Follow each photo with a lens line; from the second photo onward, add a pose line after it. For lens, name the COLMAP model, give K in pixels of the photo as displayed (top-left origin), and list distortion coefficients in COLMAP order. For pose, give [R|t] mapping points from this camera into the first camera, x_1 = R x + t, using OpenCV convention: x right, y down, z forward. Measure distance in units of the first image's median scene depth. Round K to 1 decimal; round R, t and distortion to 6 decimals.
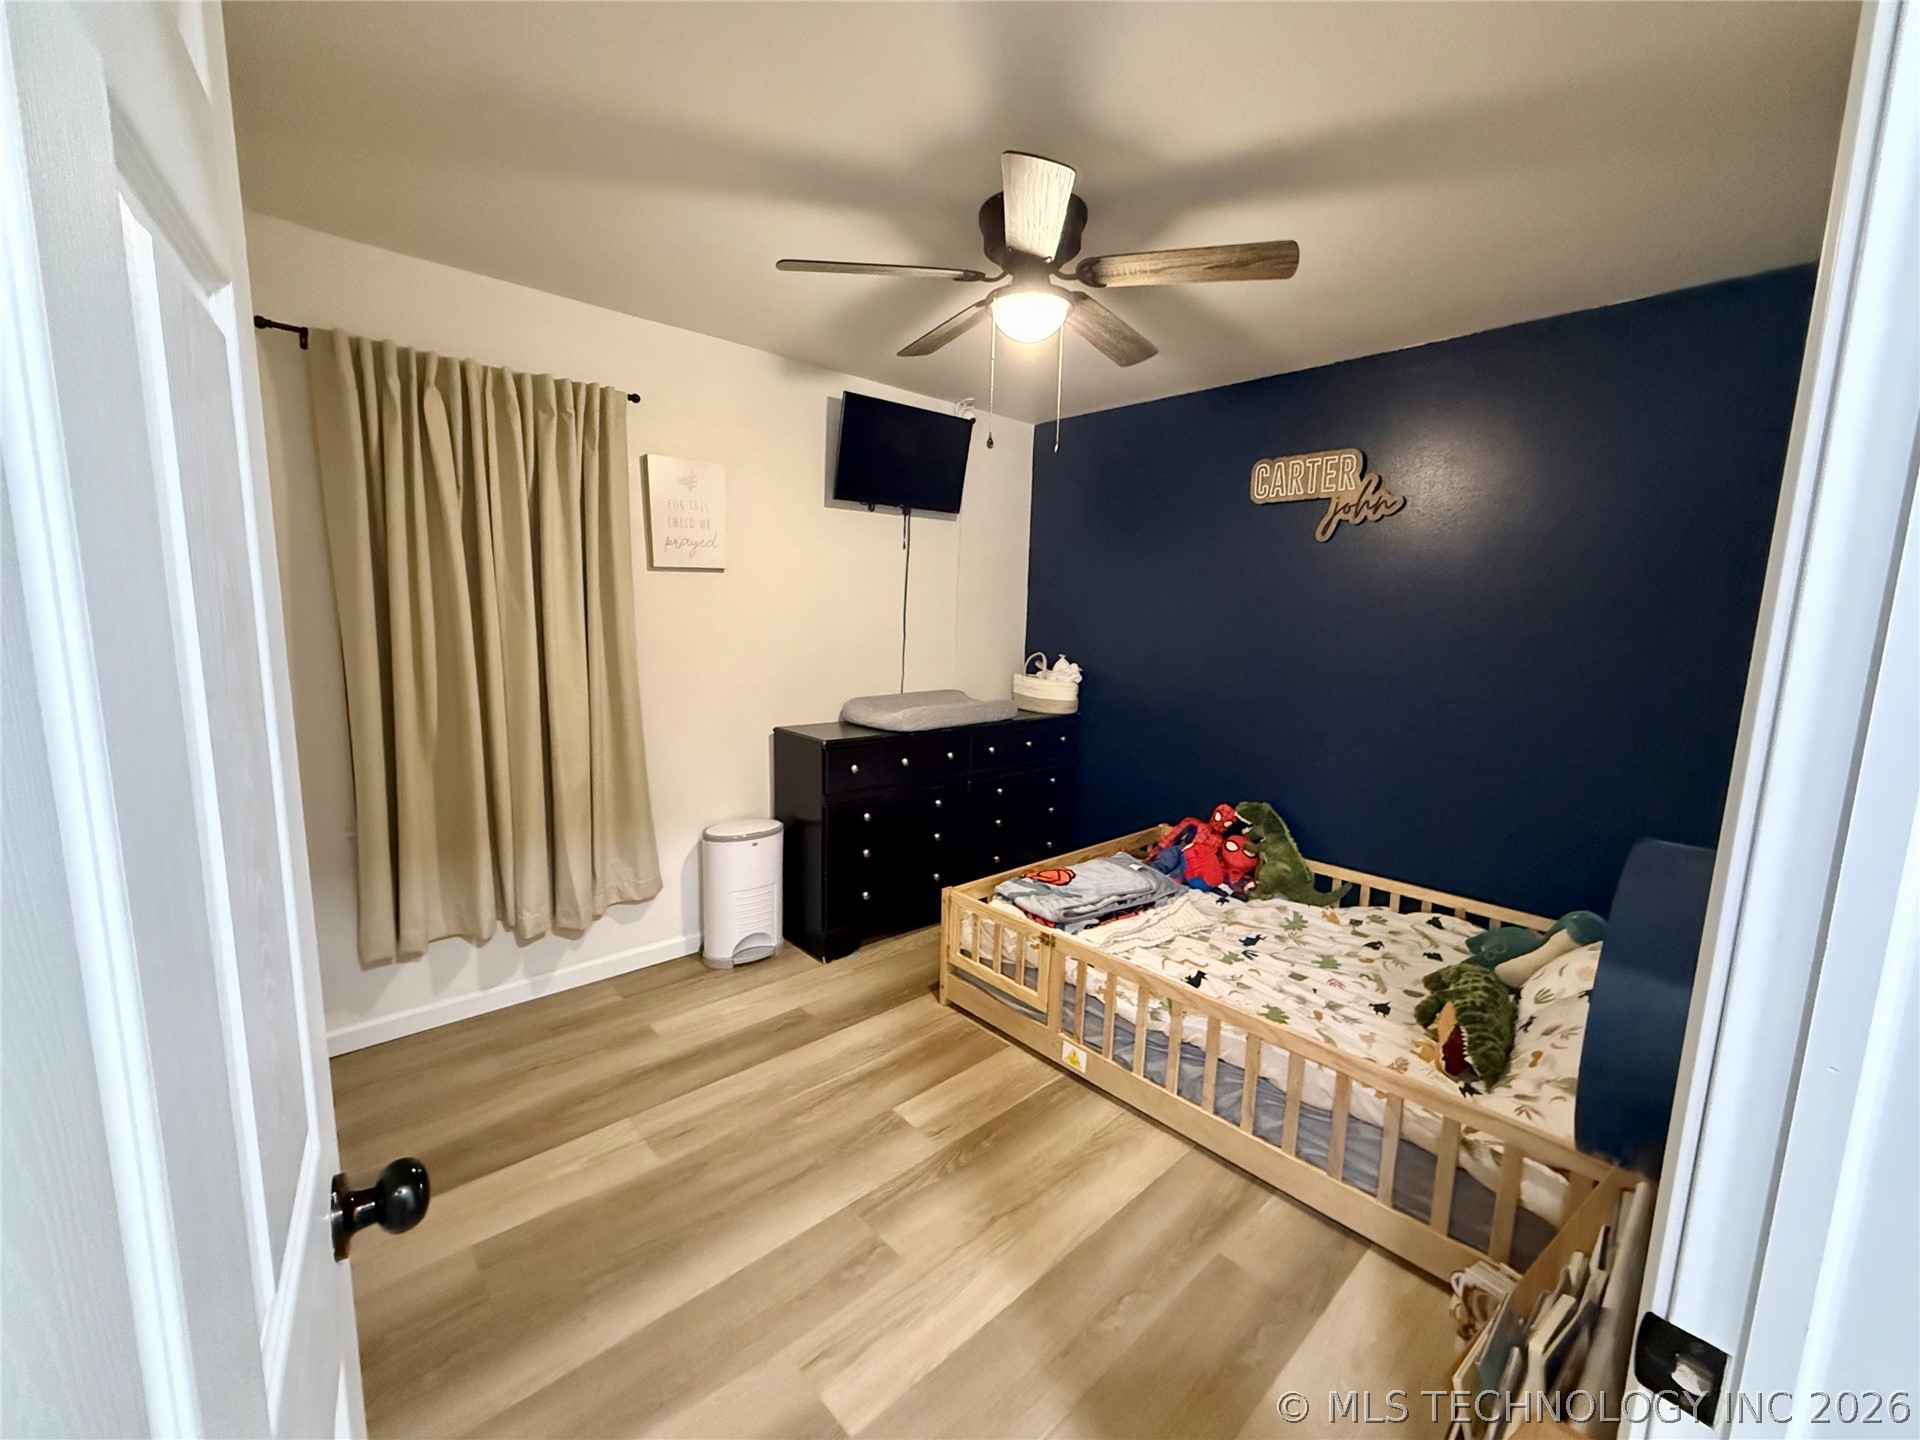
lens RADIAL K [[764.8, 0, 951.3], [0, 764.8, 718.7], [0, 0, 1]] dist [-0.000162, -0.000057]
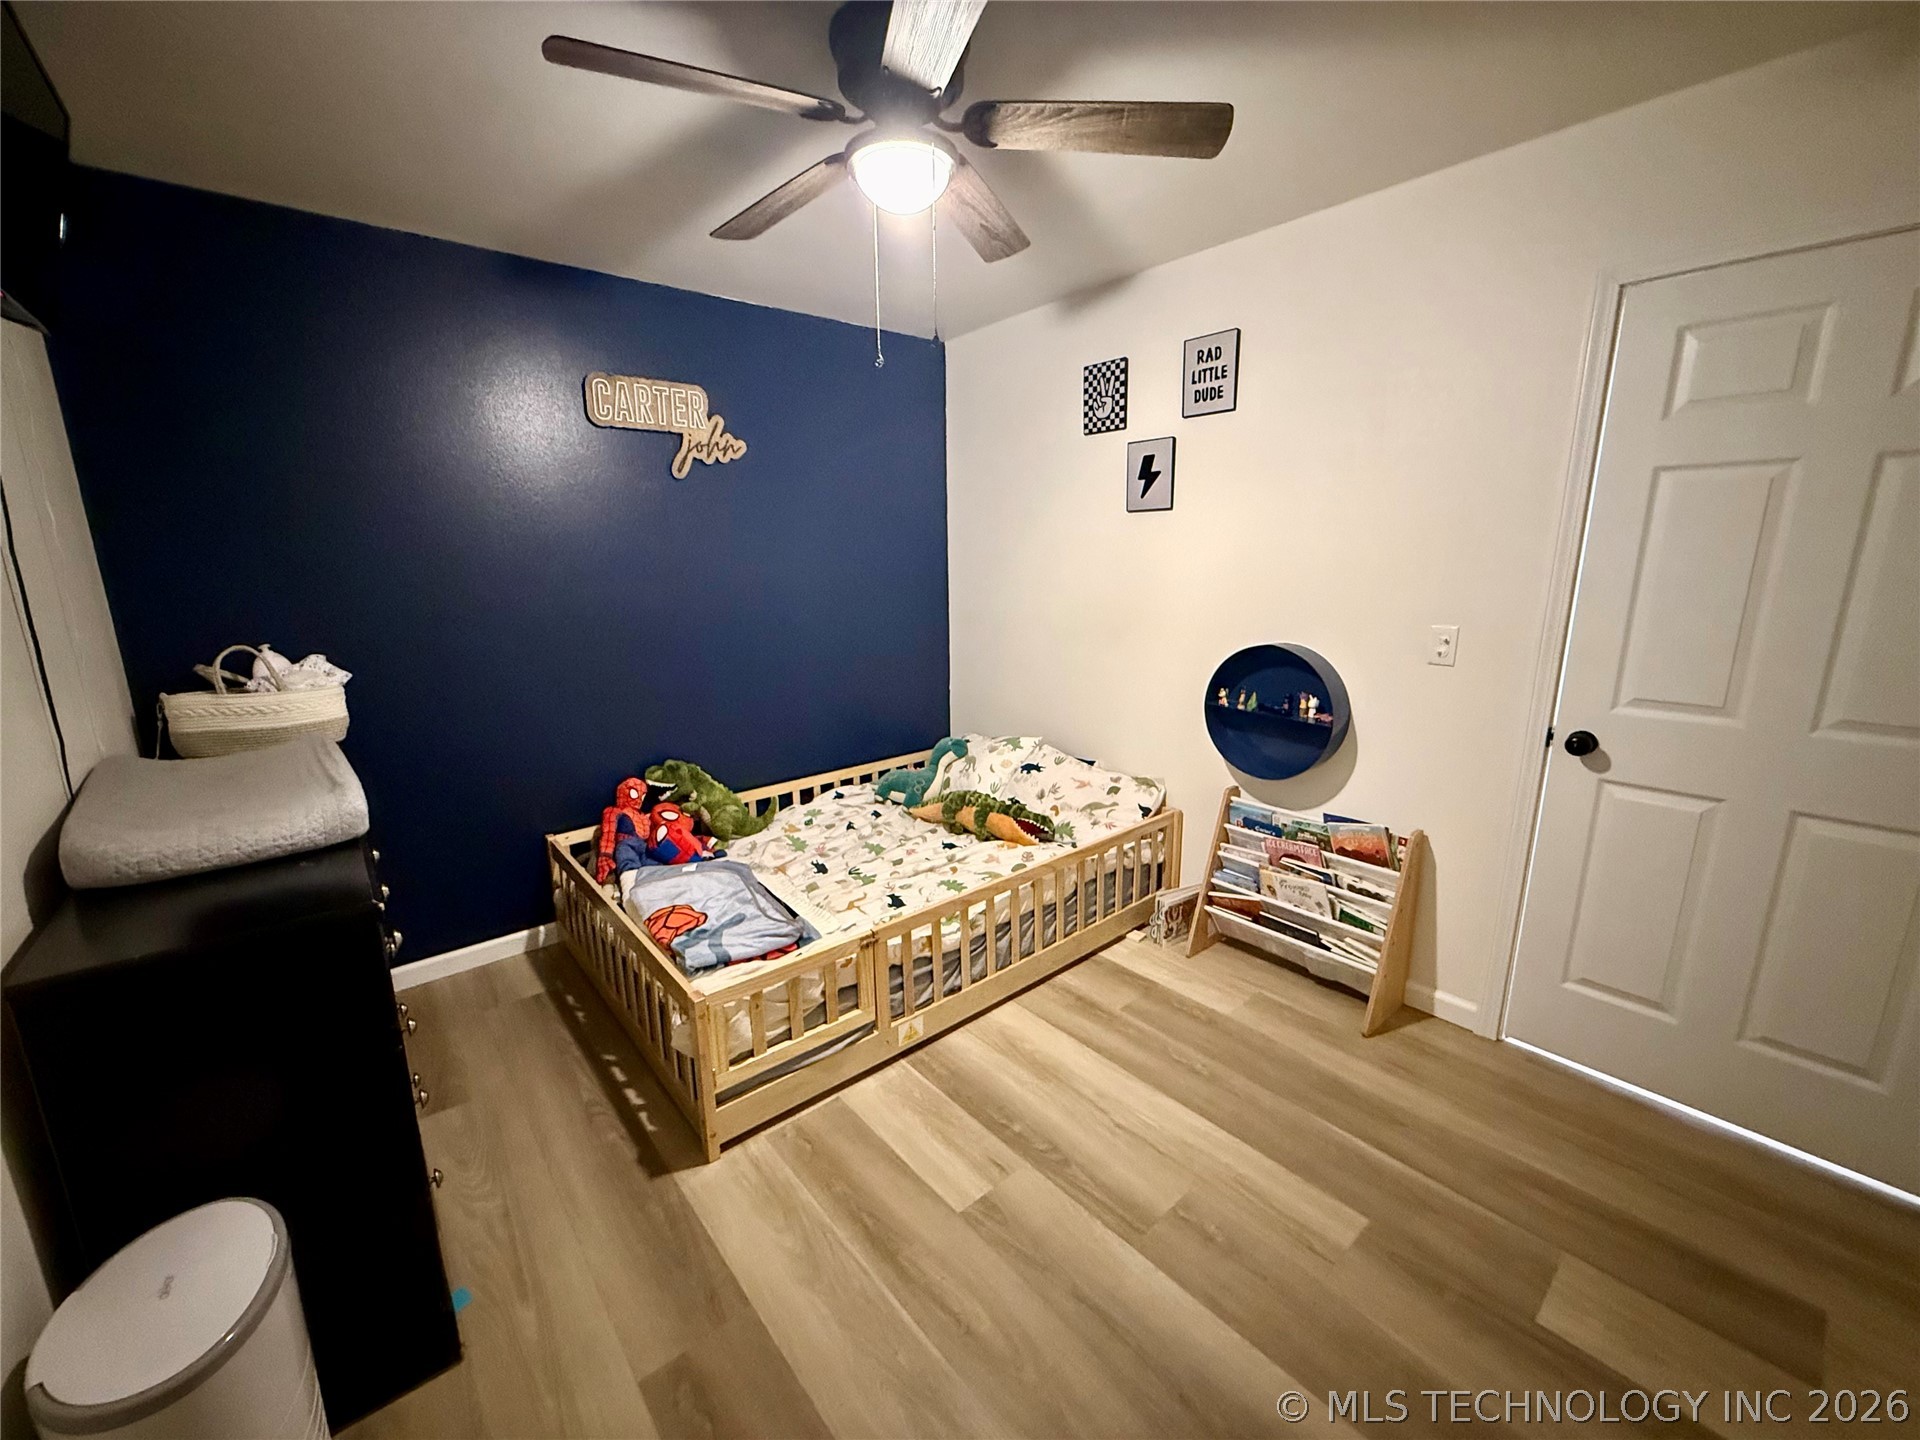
lens RADIAL K [[764.8, 0, 951.3], [0, 764.8, 718.7], [0, 0, 1]] dist [-0.000162, -0.000057]
pose [[0.045626, -0.238632, 0.970038, -0.576899], [0.154928, 0.960990, 0.229119, -0.122786], [-0.986872, 0.139832, 0.080817, 0.707556]]
